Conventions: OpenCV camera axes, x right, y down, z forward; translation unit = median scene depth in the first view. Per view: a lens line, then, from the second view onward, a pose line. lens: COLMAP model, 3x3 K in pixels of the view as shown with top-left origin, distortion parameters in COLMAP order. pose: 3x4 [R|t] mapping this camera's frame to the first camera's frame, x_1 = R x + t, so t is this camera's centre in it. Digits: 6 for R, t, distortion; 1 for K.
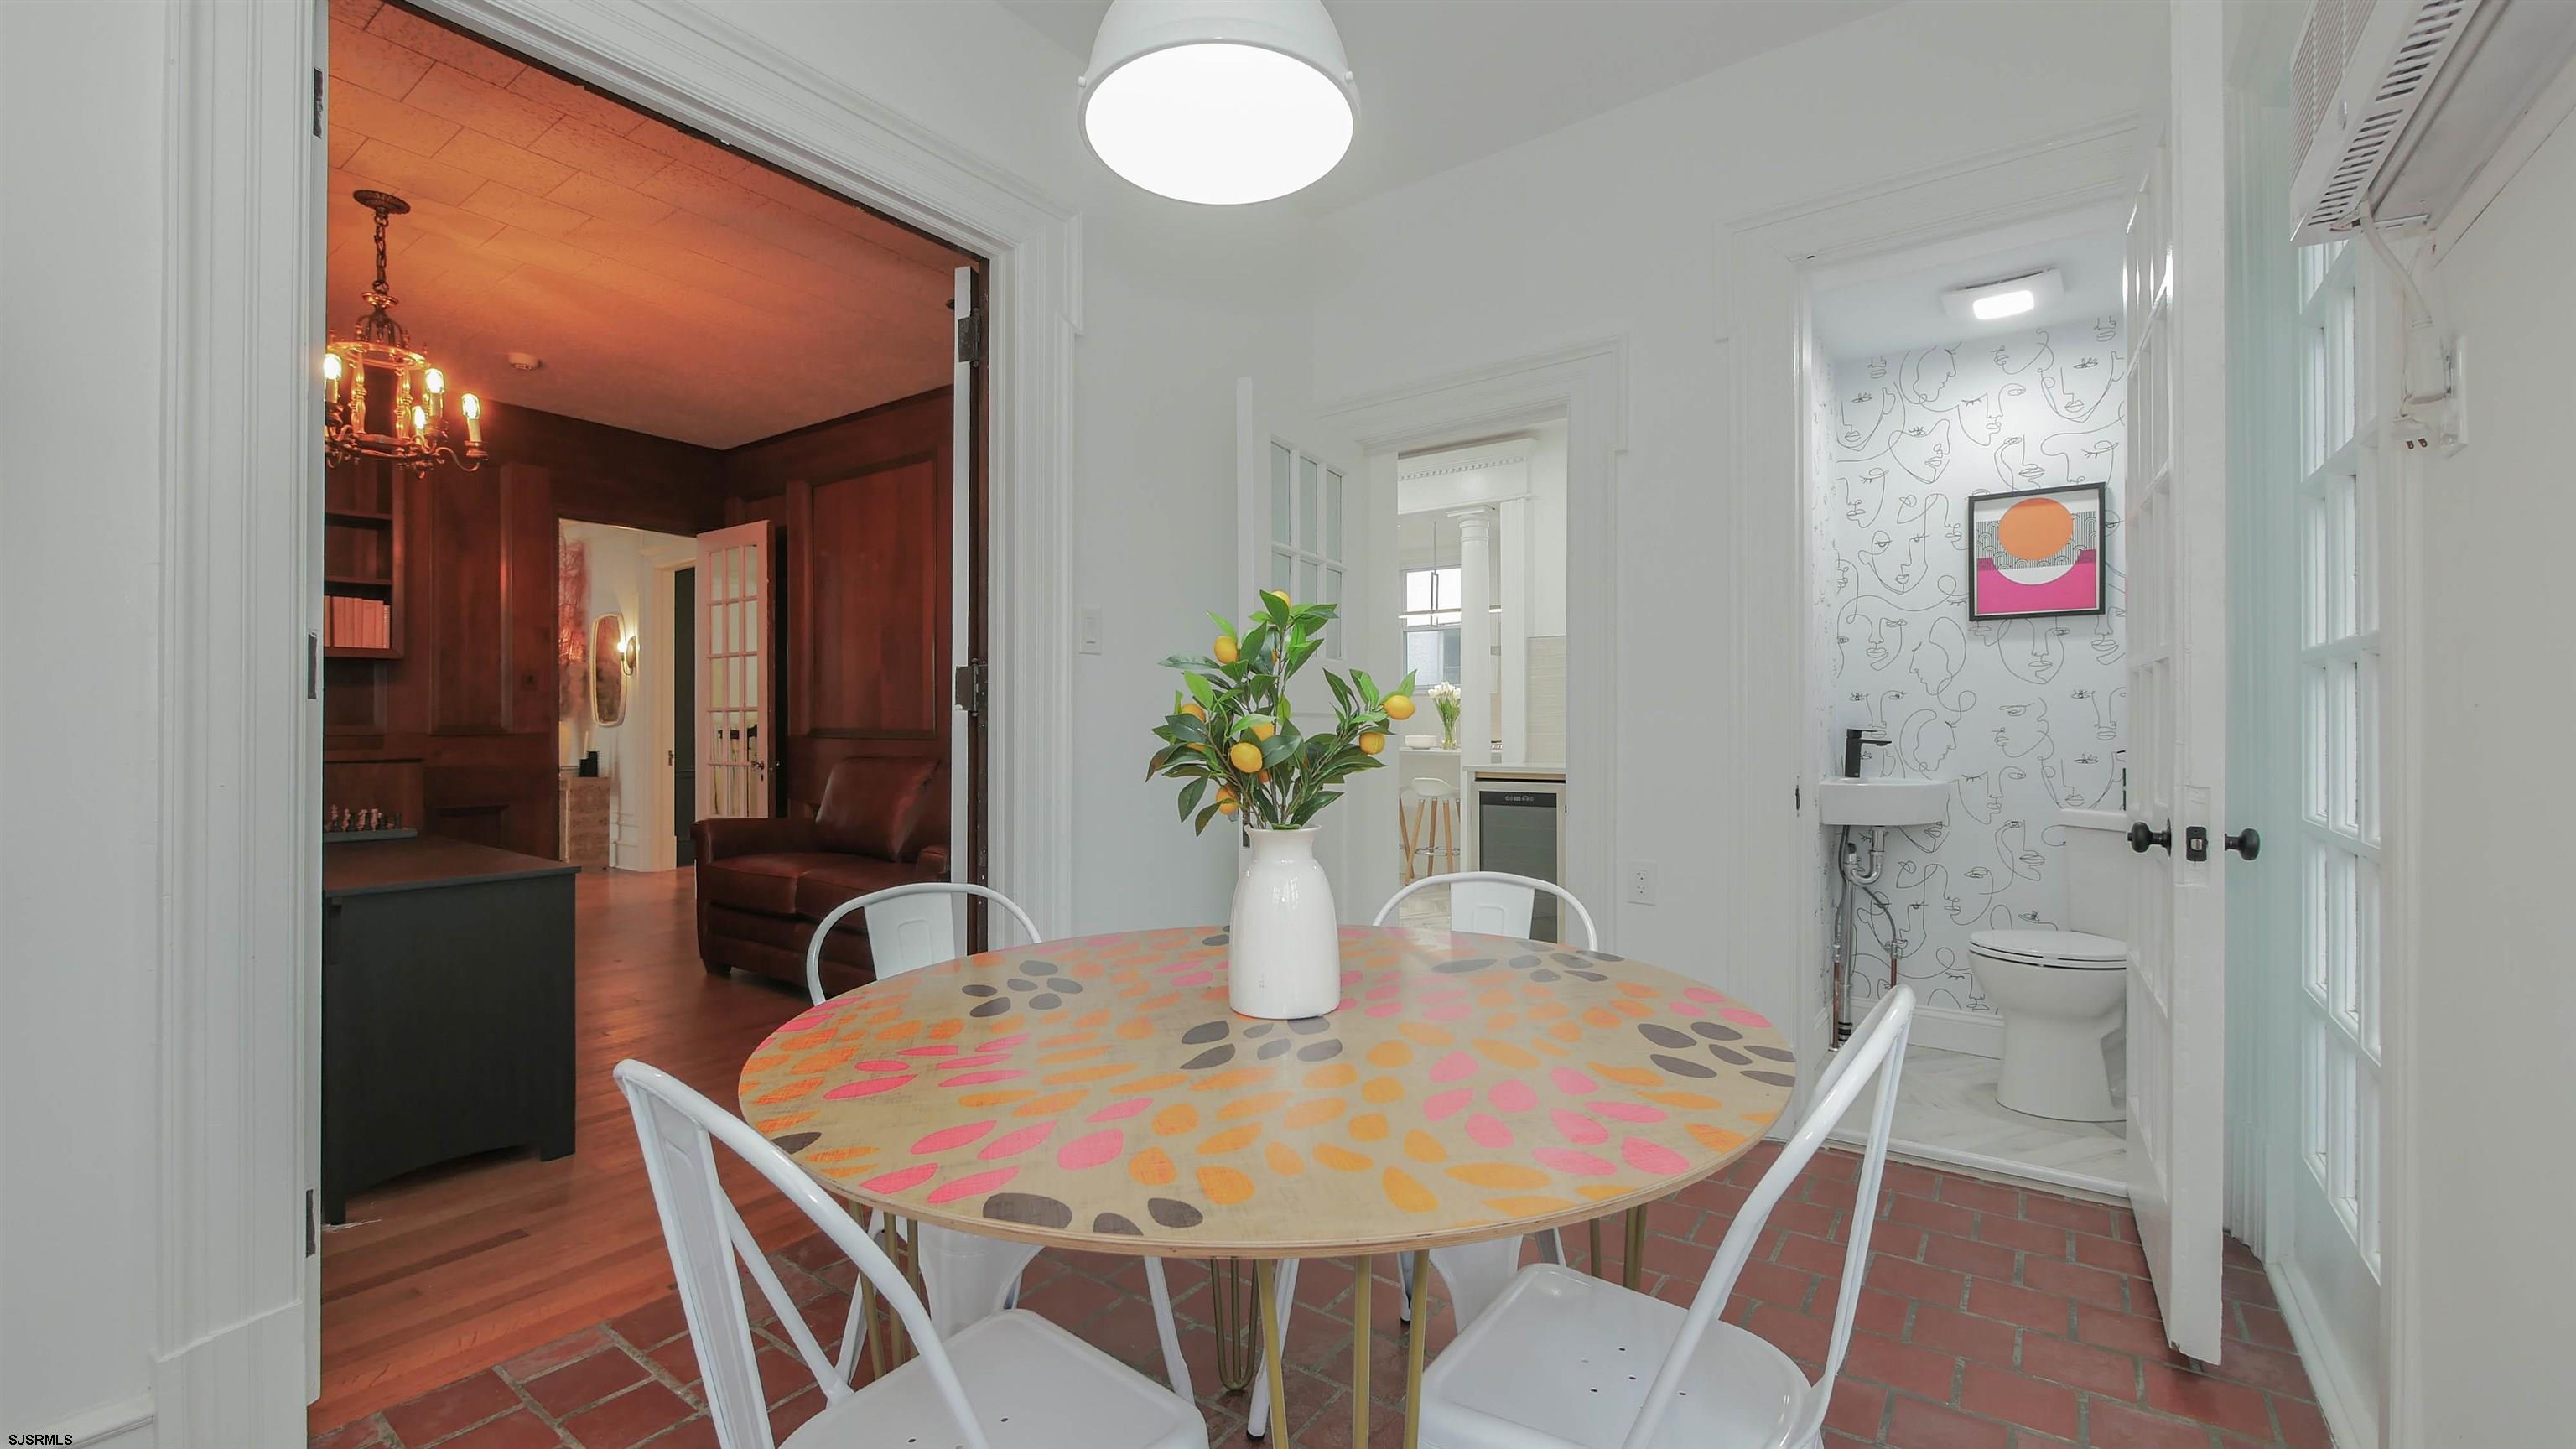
lens RADIAL K [[1062.0, 0, 1273.7], [0, 1062.0, 729.1], [0, 0, 1]] dist [-0.010161, 0.001006]
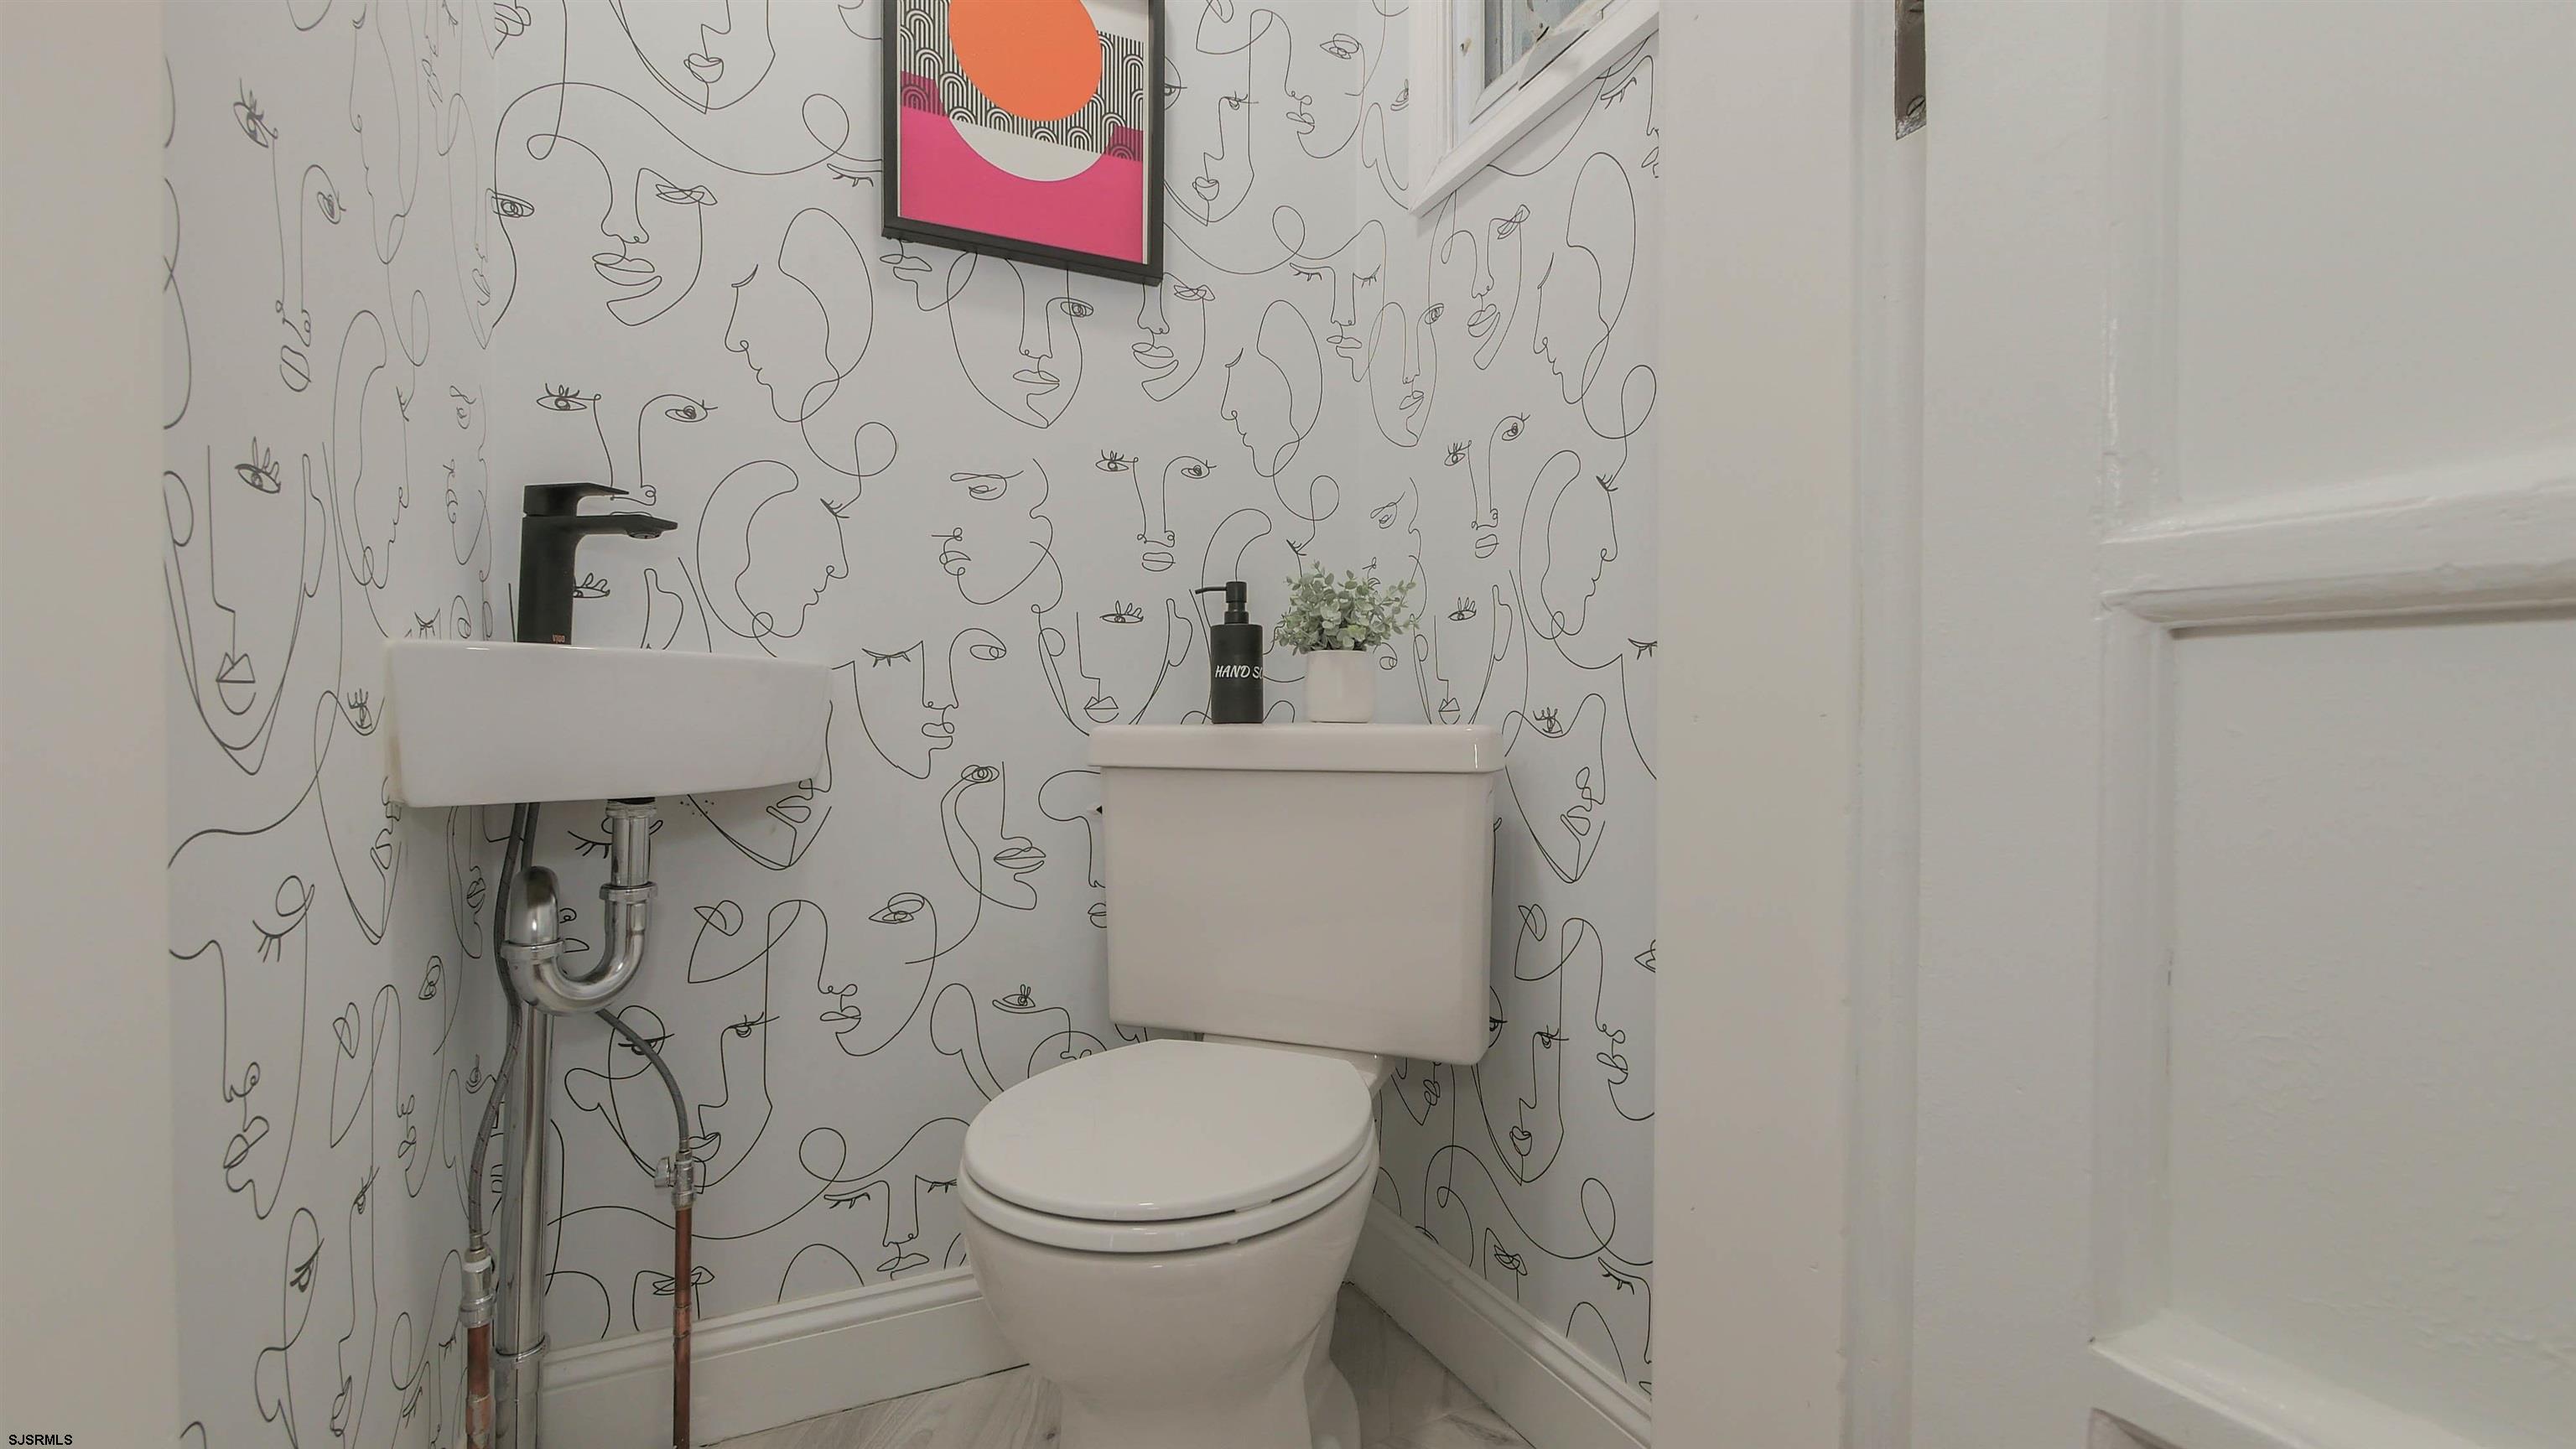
lens RADIAL K [[1062.0, 0, 1275.2], [0, 1062.0, 732.5], [0, 0, 1]] dist [-0.010161, 0.001006]
pose [[0.472330, -0.001089, 0.881421, 0.392727], [0.002305, 0.999997, 0.000000, 0.072722], [-0.881419, 0.002032, 0.472331, 0.697995]]
